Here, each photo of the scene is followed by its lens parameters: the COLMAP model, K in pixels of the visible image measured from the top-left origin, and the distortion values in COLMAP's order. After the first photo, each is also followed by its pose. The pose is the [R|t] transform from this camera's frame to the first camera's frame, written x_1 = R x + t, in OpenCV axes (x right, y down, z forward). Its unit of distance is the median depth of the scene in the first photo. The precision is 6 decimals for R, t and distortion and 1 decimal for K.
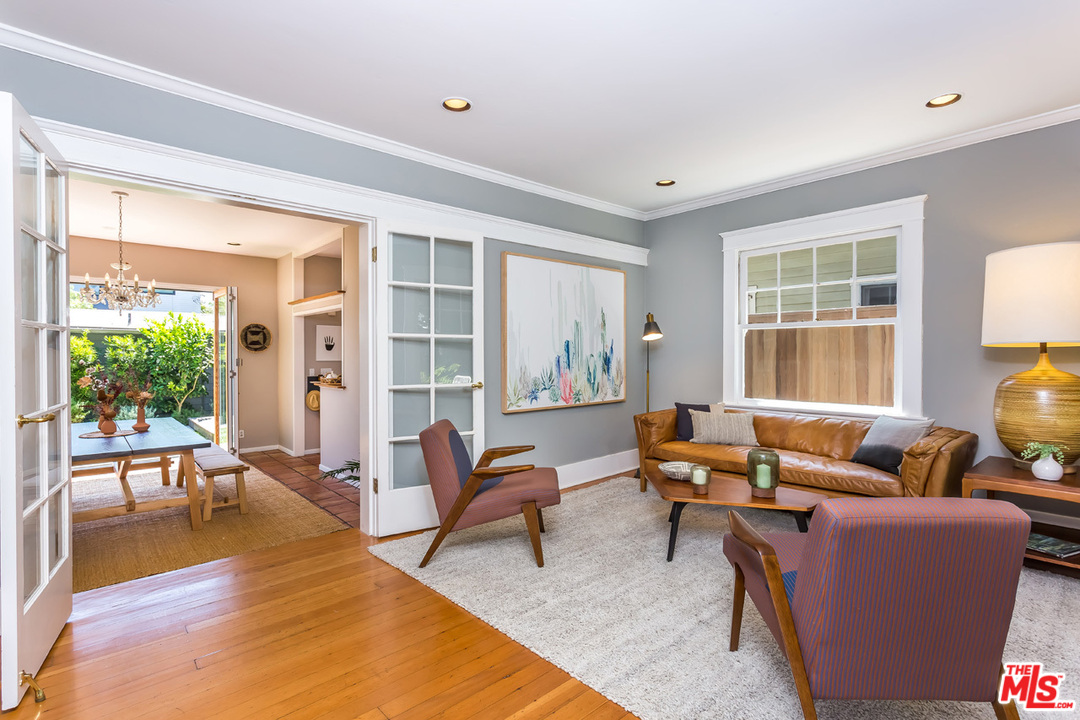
lens RADIAL K [[515.3, 0, 541.6], [0, 515.3, 357.9], [0, 0, 1]] dist [0.007155, -0.000153]
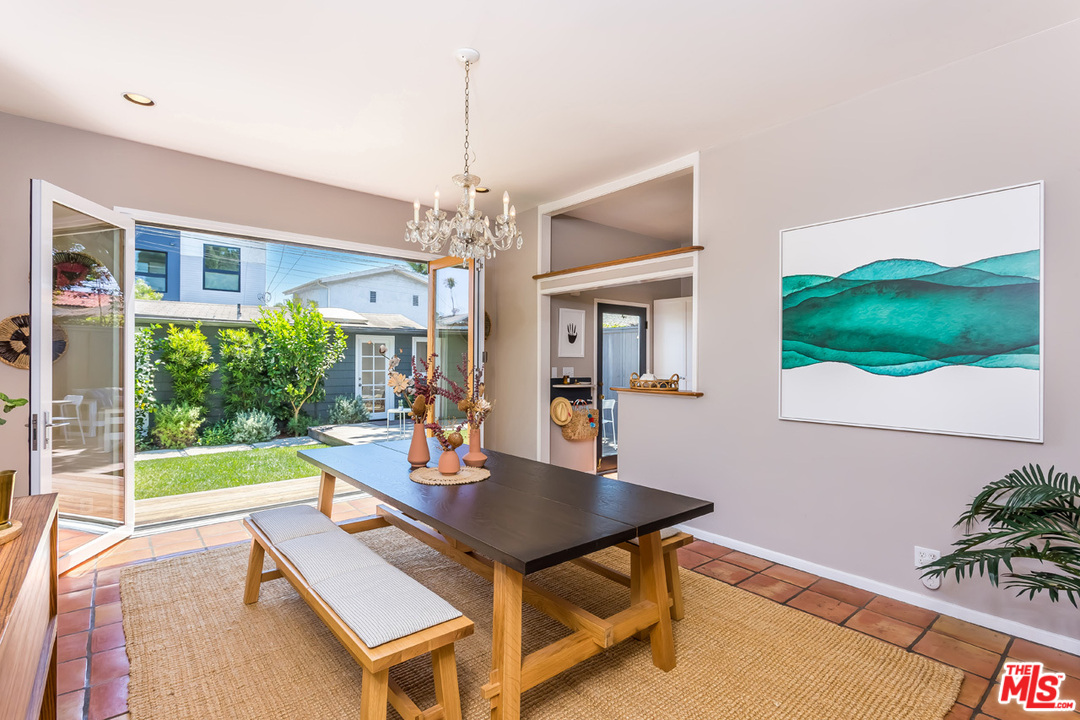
lens RADIAL K [[515.3, 0, 535.3], [0, 515.3, 357.2], [0, 0, 1]] dist [0.007155, -0.000153]
pose [[0.999317, 0.005121, -0.036601, -0.295538], [-0.005537, 0.999921, -0.011277, 0.009850], [0.036540, 0.011472, 0.999266, 0.178157]]
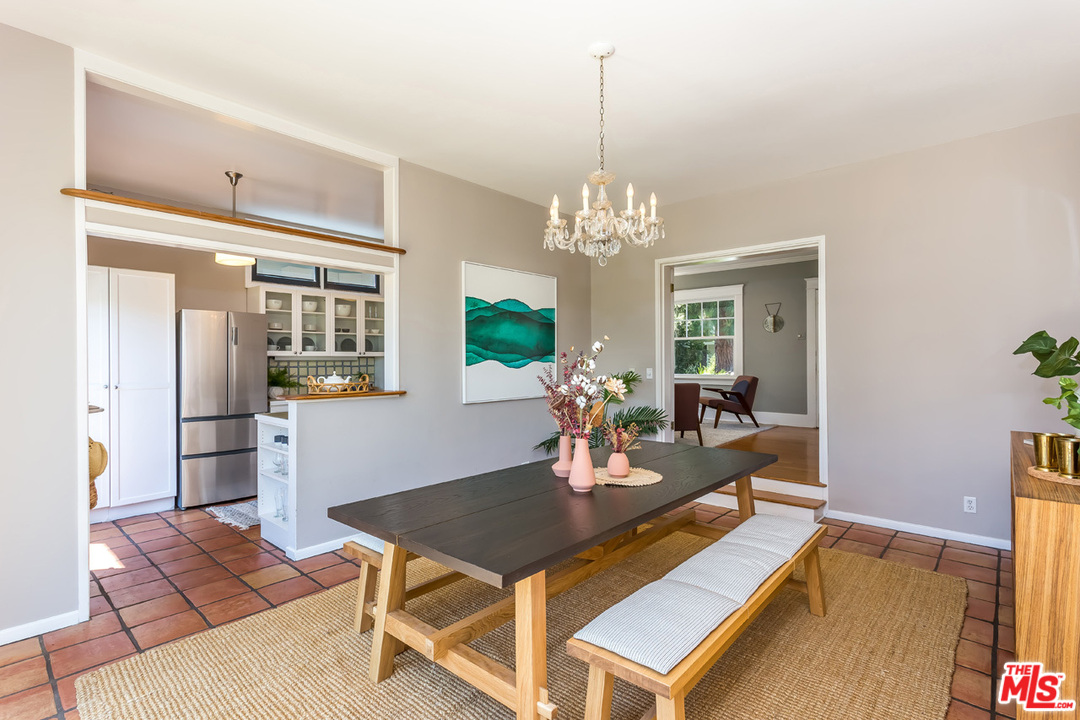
lens RADIAL K [[515.3, 0, 541.3], [0, 515.3, 361.8], [0, 0, 1]] dist [0.007155, -0.000153]
pose [[-0.109235, -0.011976, 0.993944, -0.561601], [0.004673, 0.999910, 0.012562, 0.004681], [-0.994005, 0.006017, -0.109169, 0.463790]]
